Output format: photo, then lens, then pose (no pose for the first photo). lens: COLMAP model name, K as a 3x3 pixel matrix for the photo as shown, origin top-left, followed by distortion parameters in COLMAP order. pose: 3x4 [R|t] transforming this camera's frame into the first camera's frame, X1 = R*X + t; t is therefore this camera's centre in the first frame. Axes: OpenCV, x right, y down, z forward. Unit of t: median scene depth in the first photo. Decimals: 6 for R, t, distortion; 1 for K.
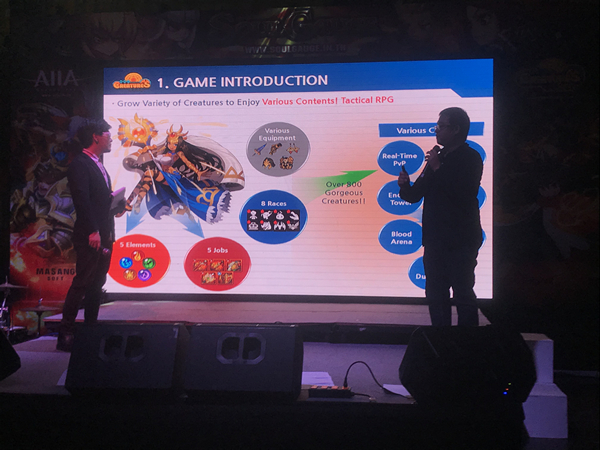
lens RADIAL K [[874.7, 0, 300.0], [0, 874.7, 225.0], [0, 0, 1]] dist [0.075878, -0.033532]
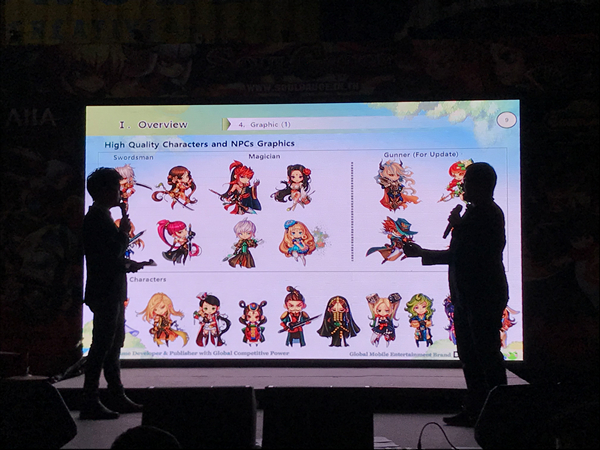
lens RADIAL K [[1100.5, 0, 300.0], [0, 1100.5, 225.0], [0, 0, 1]] dist [0.186083, -0.174816]
pose [[0.997106, -0.002826, 0.075971, -0.092741], [0.006208, 0.998998, -0.044318, -0.006908], [-0.075770, 0.044662, 0.996125, -0.130311]]
